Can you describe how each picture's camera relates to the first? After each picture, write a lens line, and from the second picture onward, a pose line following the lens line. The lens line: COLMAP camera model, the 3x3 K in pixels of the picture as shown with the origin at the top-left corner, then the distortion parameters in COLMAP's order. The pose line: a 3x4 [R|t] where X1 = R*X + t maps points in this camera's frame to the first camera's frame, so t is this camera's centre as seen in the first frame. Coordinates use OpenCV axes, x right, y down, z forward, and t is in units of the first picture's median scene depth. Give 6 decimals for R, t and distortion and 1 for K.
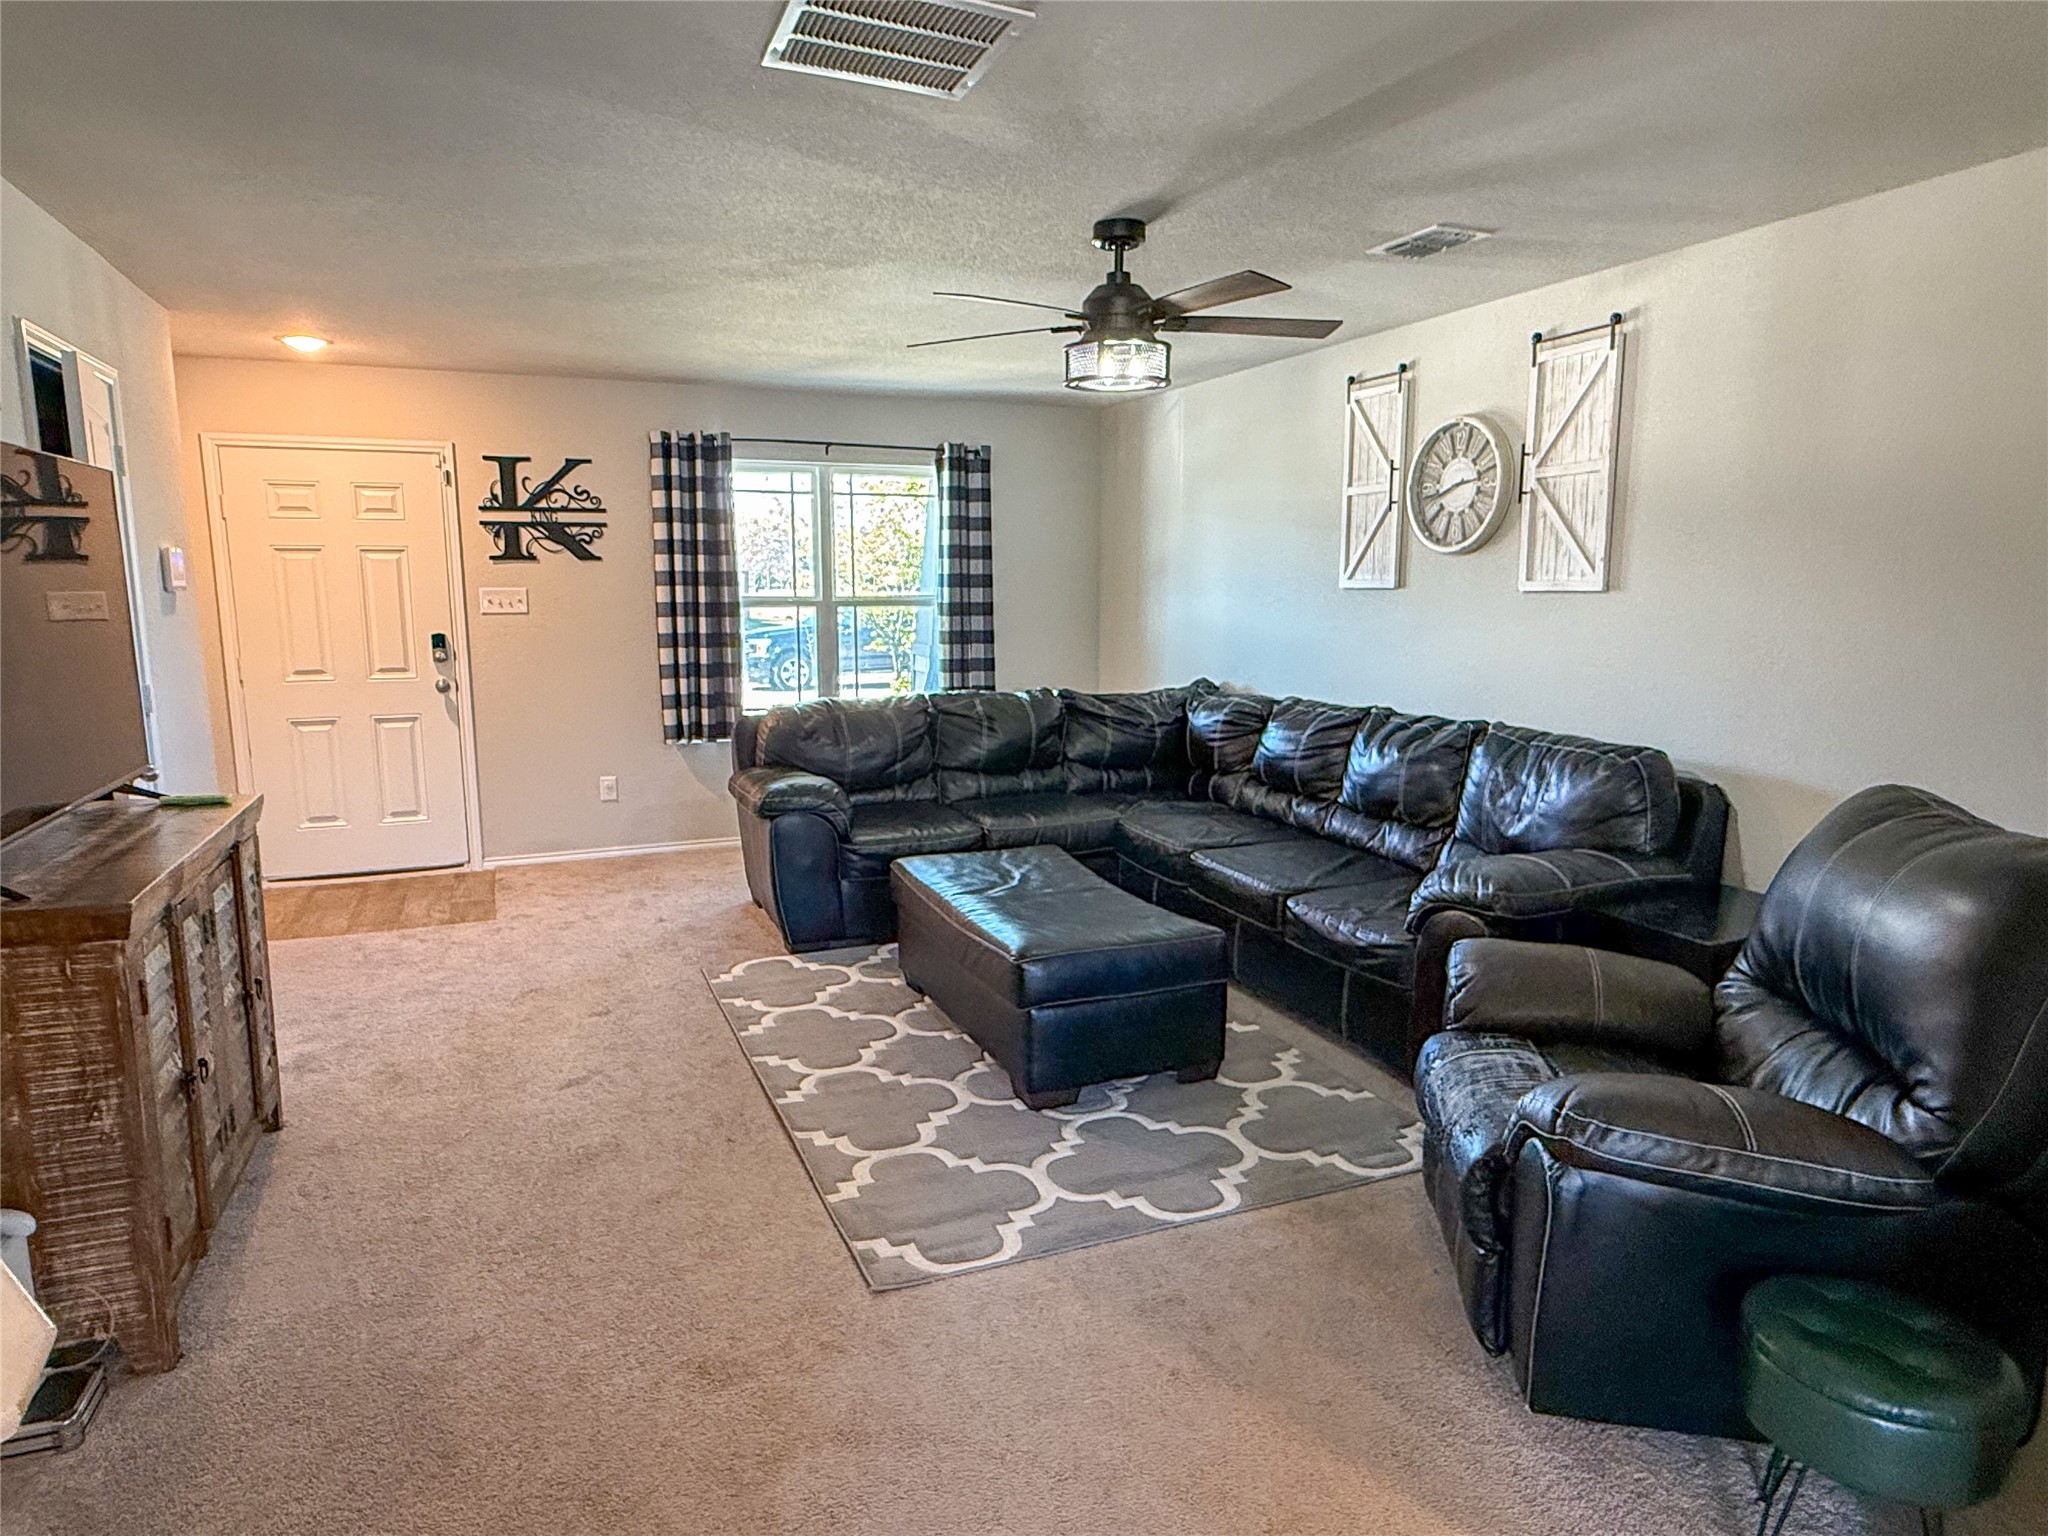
lens RADIAL K [[1222.2, 0, 1028.7], [0, 1222.2, 777.7], [0, 0, 1]] dist [-0.002379, 0.001357]
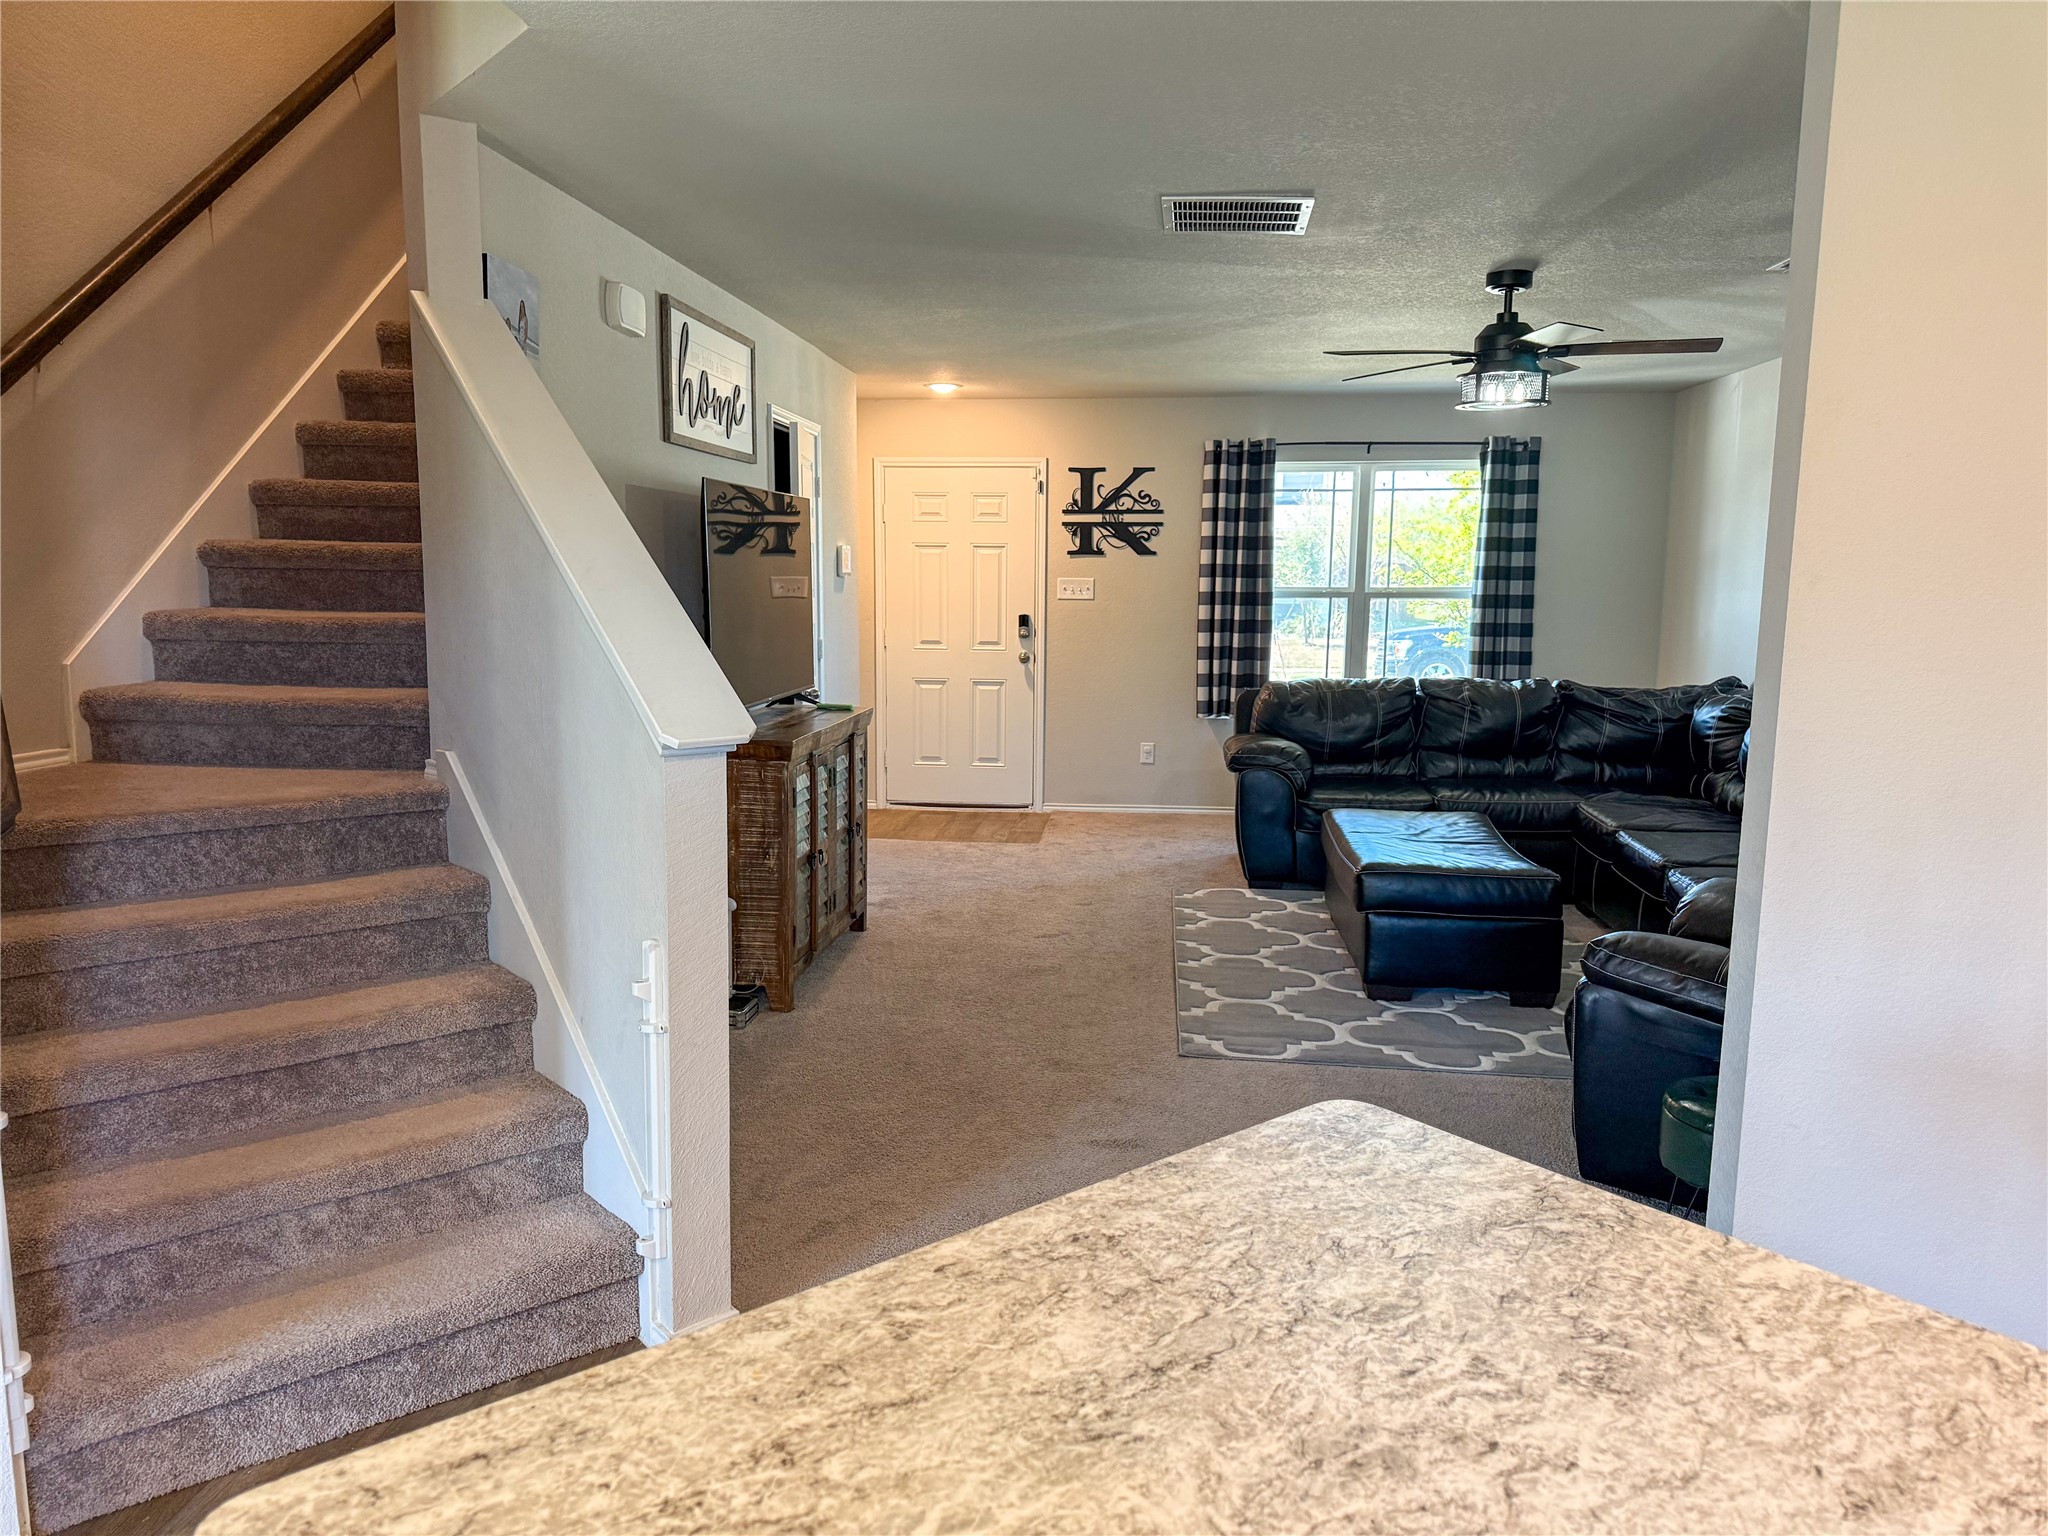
lens RADIAL K [[1435.1, 0, 1022.9], [0, 1435.1, 775.6], [0, 0, 1]] dist [0.109546, -0.146430]
pose [[0.876633, 0.073473, -0.475517, 0.215577], [-0.084574, 0.996415, -0.001957, 0.046305], [0.473669, 0.041932, 0.879704, -0.264460]]
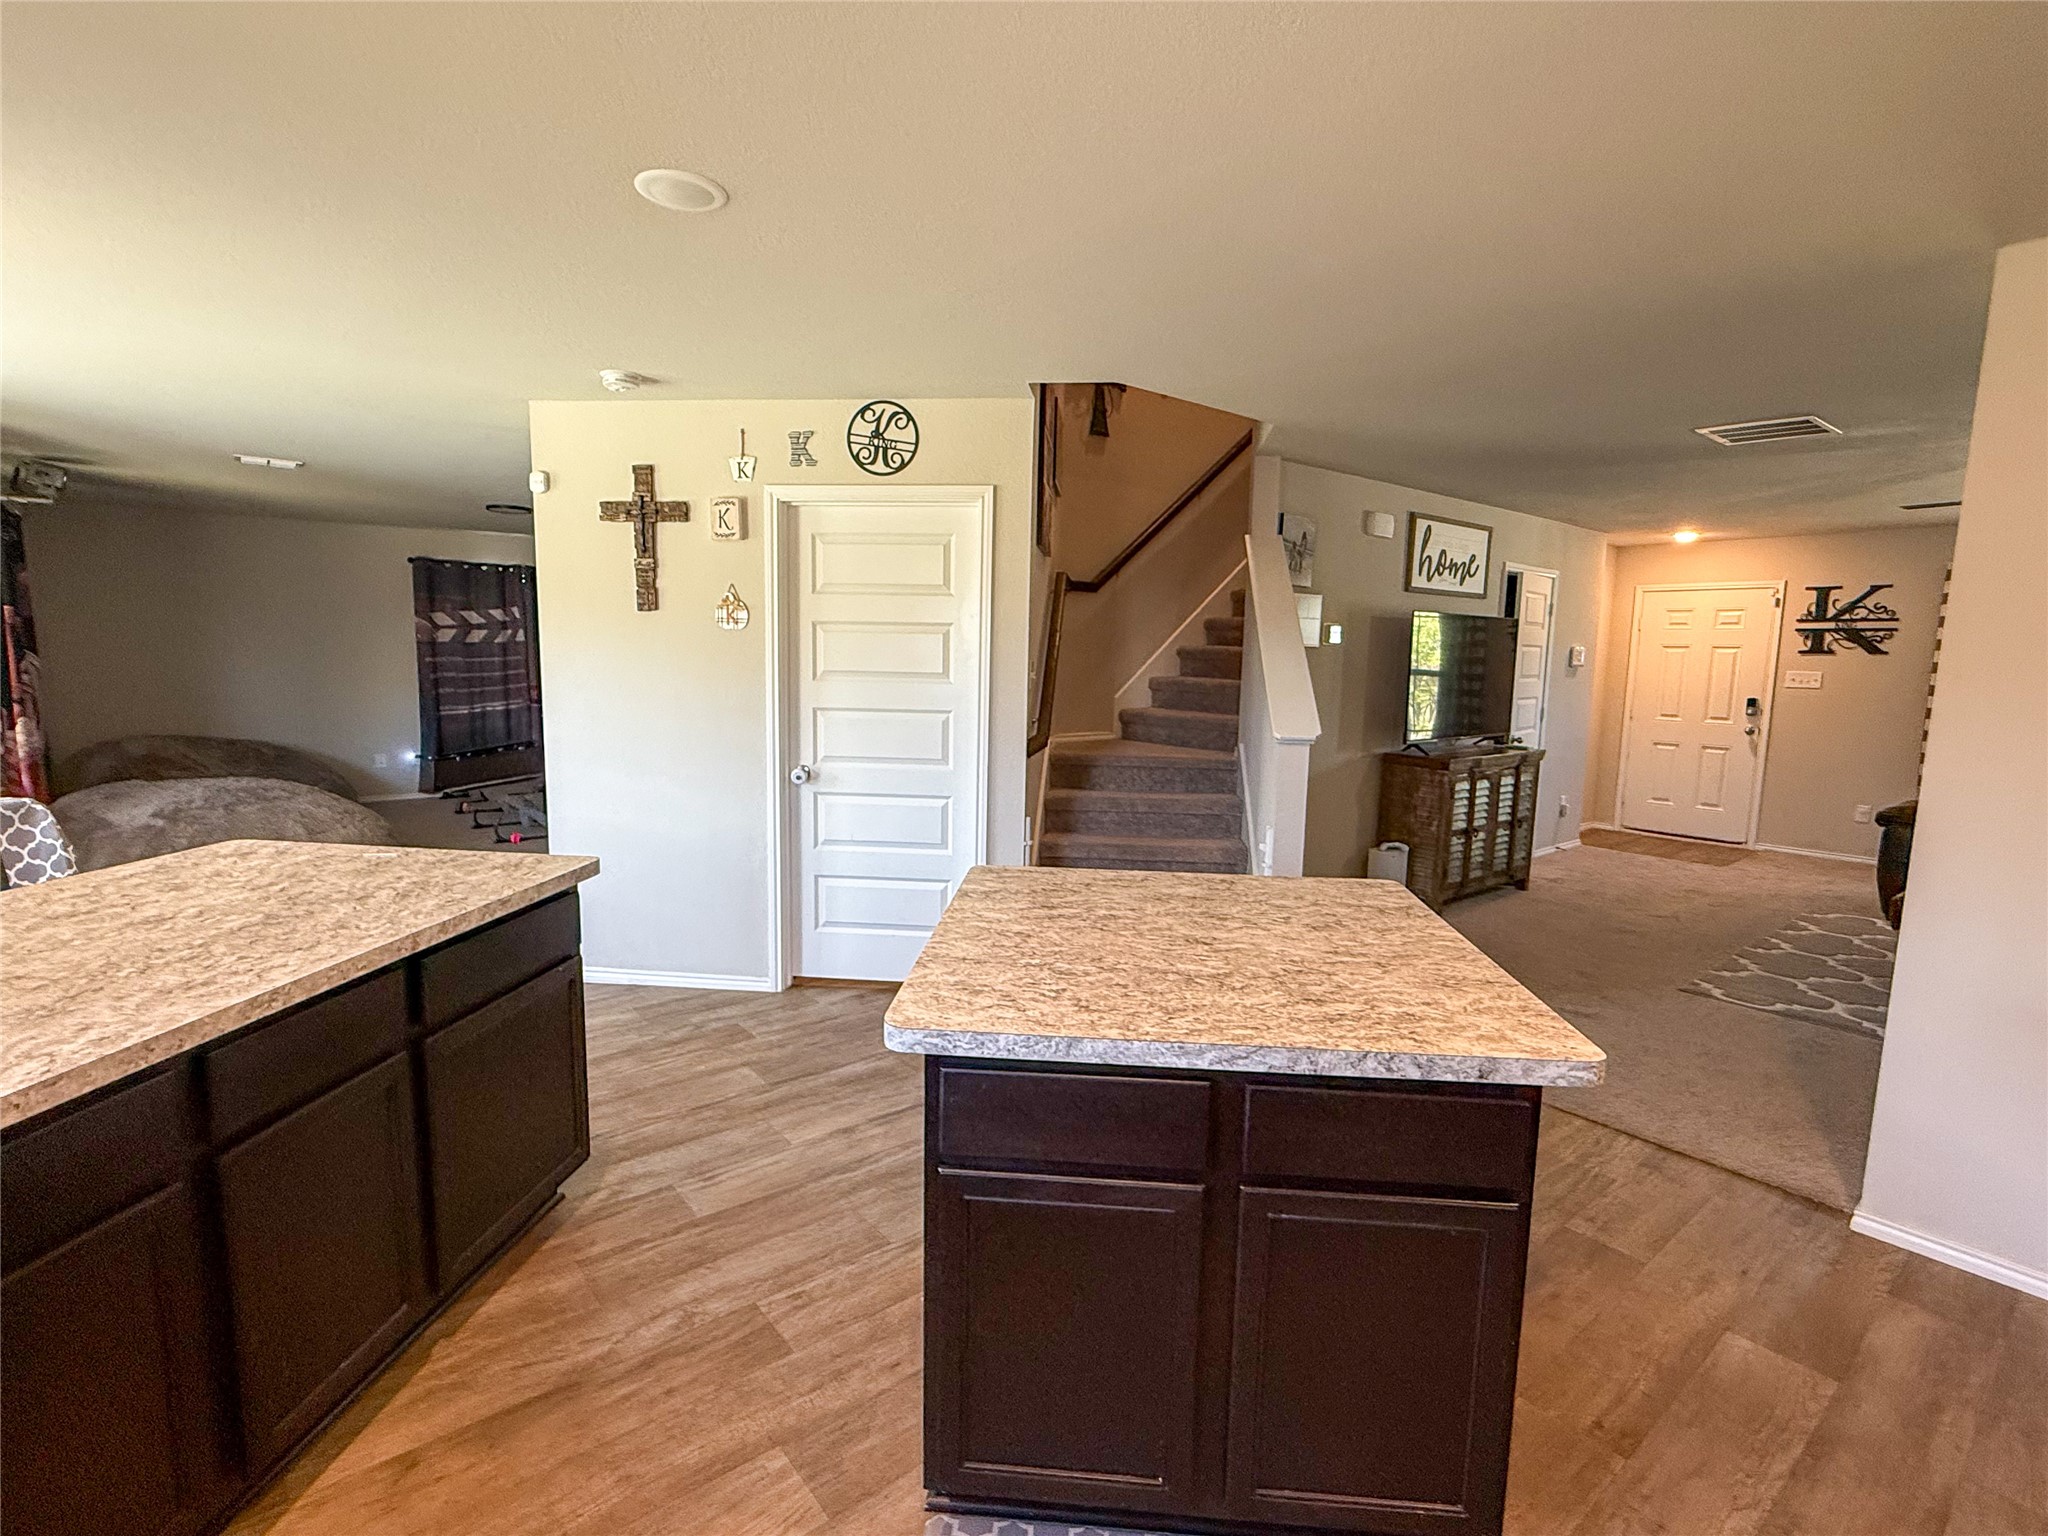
lens RADIAL K [[970.0, 0, 1022.6], [0, 970.0, 774.4], [0, 0, 1]] dist [-0.001914, 0.000945]
pose [[0.282739, 0.125125, -0.951001, 0.486938], [-0.172023, 0.981995, 0.078060, 0.048086], [0.943646, 0.141523, 0.299173, -0.288725]]
